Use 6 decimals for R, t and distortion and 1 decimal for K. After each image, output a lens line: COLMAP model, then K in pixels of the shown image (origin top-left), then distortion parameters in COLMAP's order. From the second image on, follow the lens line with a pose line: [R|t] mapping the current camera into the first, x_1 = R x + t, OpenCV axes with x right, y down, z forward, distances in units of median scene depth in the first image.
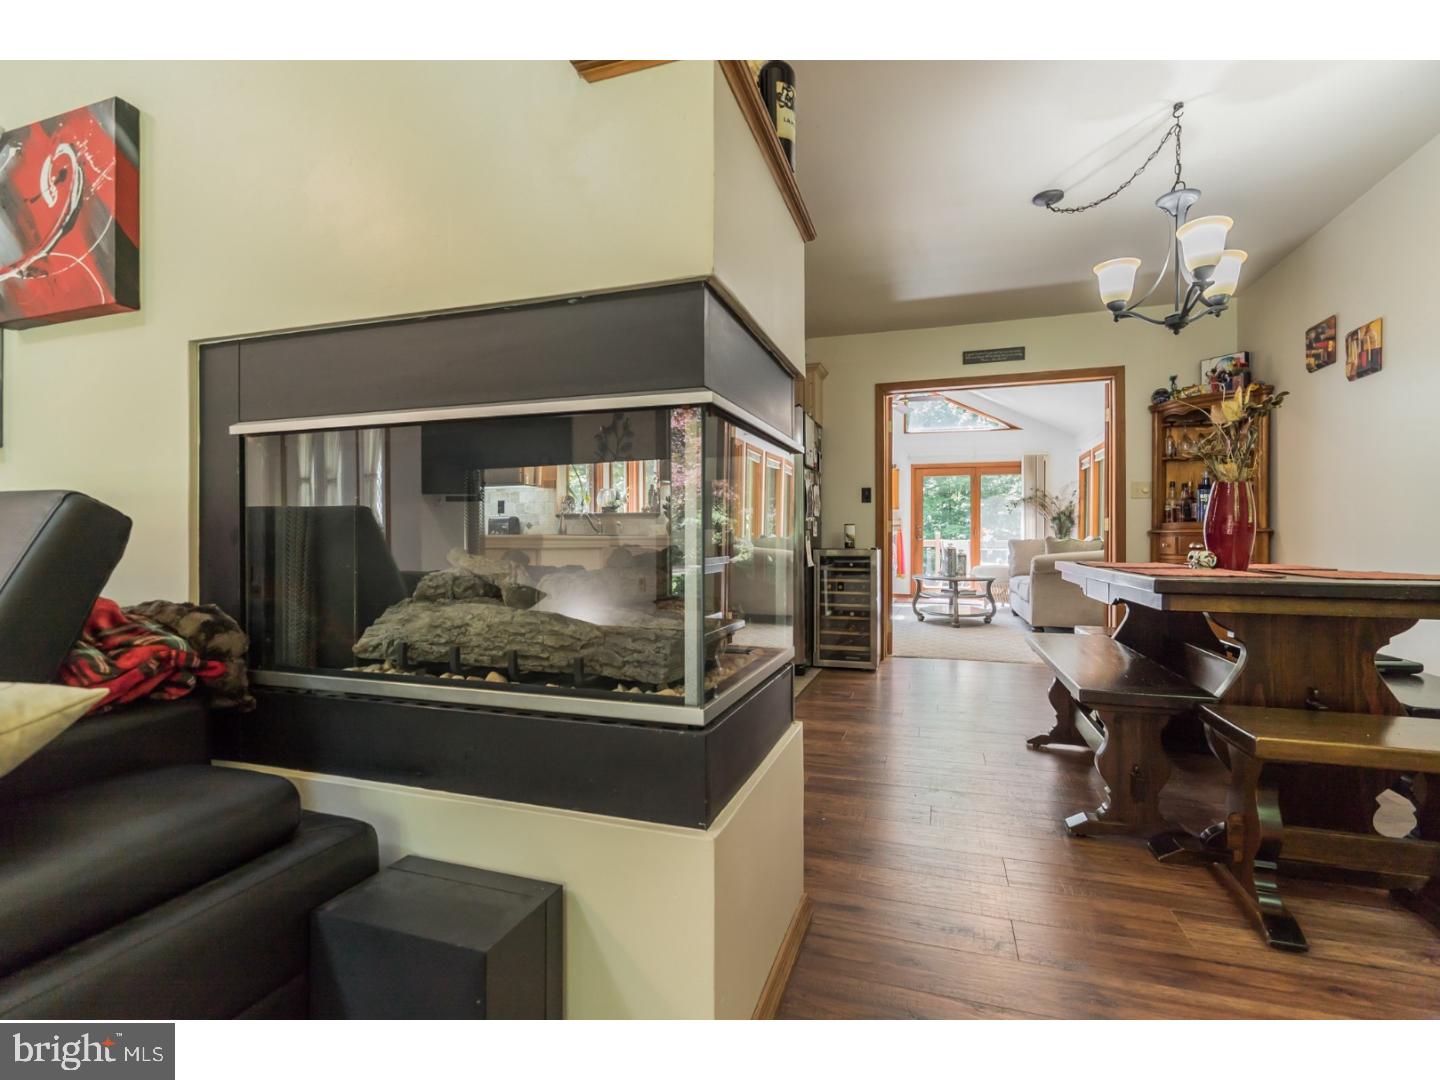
lens RADIAL K [[666.5, 0, 720.0], [0, 666.5, 540.0], [0, 0, 1]] dist [-0.003050, -0.000165]
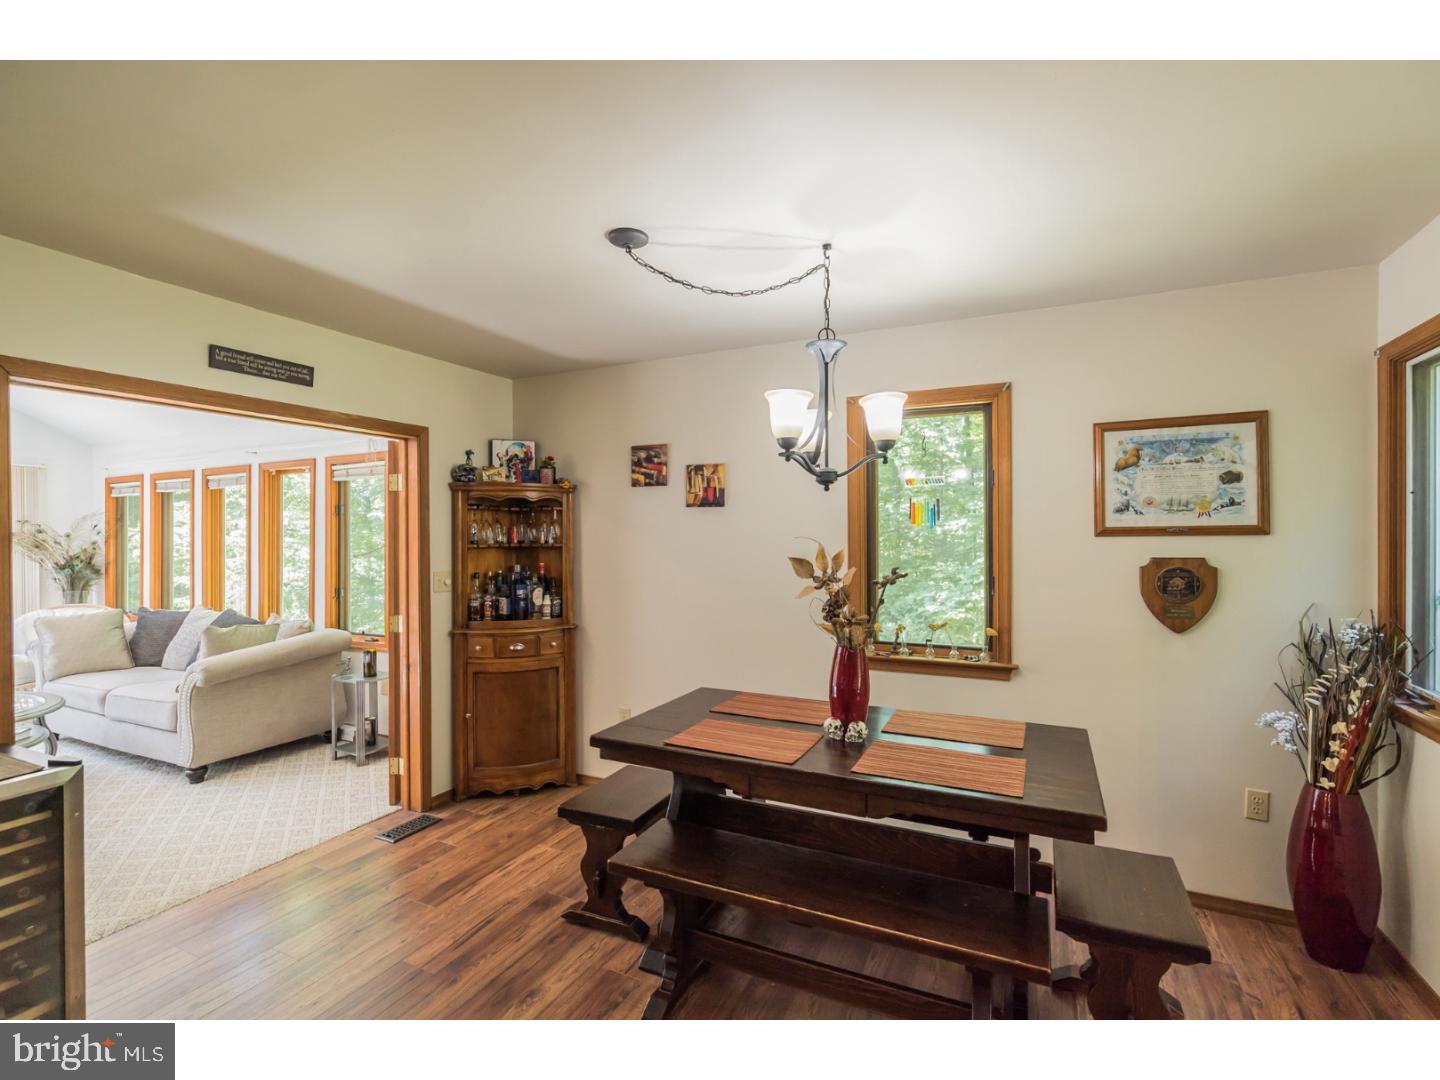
lens RADIAL K [[666.5, 0, 720.0], [0, 666.5, 540.0], [0, 0, 1]] dist [-0.003050, -0.000165]
pose [[0.137054, -0.007449, 0.990536, -0.135385], [0.002544, 0.999971, 0.007167, -0.128266], [-0.990560, 0.001538, 0.137069, 0.529521]]
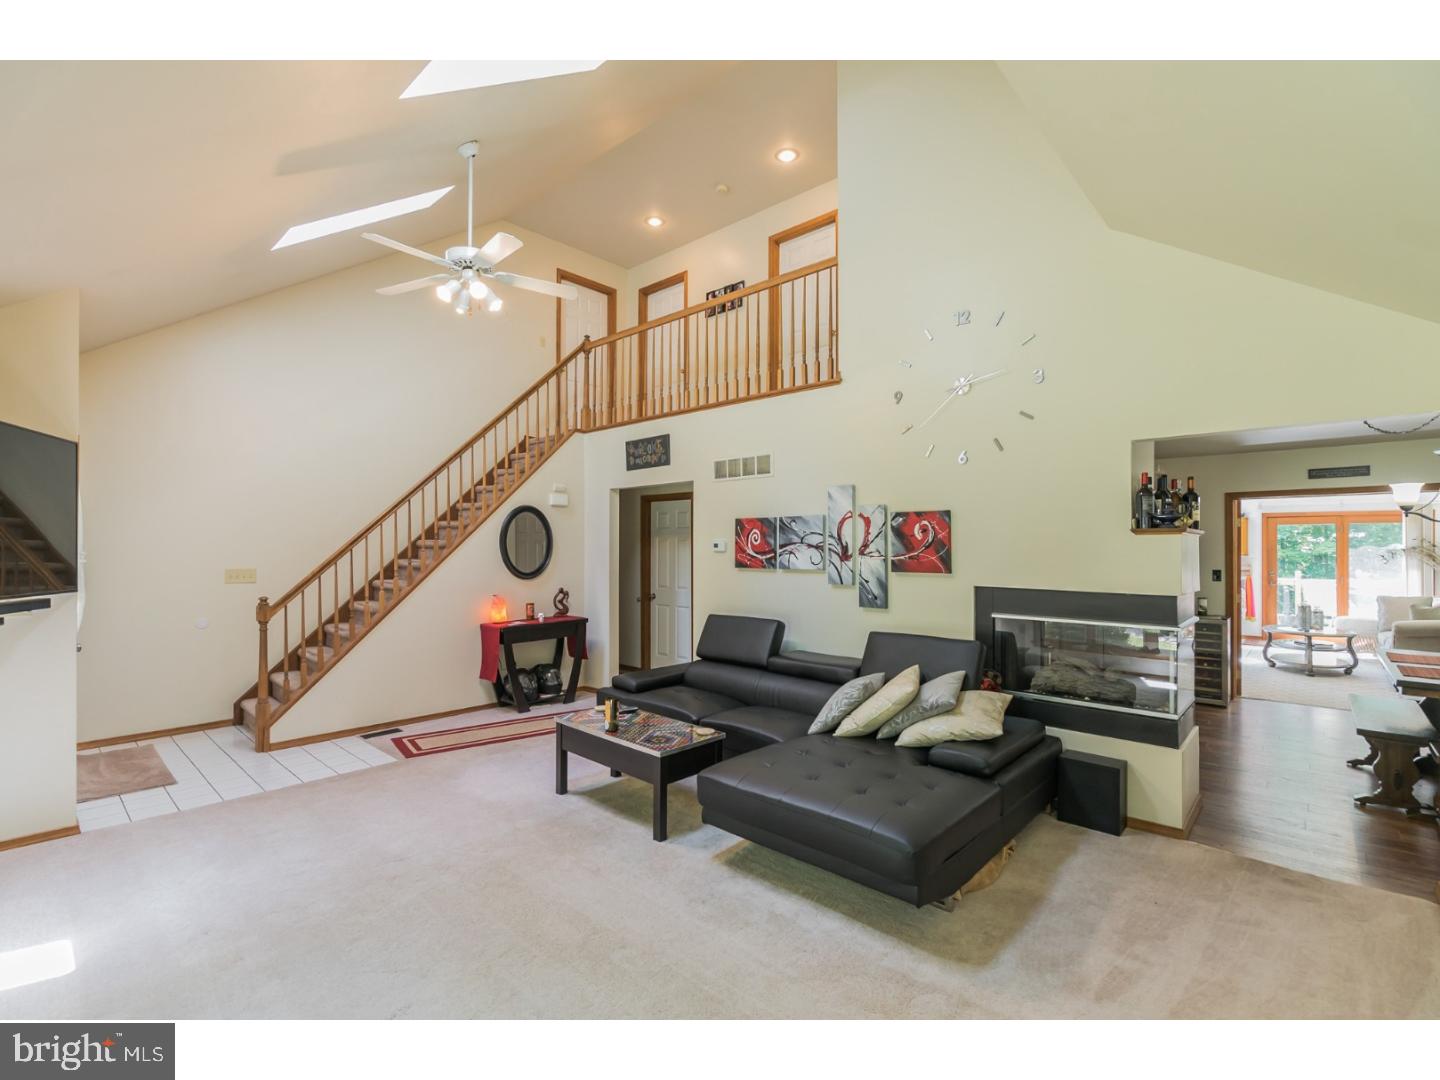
lens RADIAL K [[655.8, 0, 716.7], [0, 655.8, 543.1], [0, 0, 1]] dist [-0.002866, 0.004999]
pose [[0.912927, -0.000636, -0.408123, -0.177969], [-0.001253, 0.999990, -0.004361, -0.137804], [0.408122, 0.004492, 0.912916, -0.682250]]
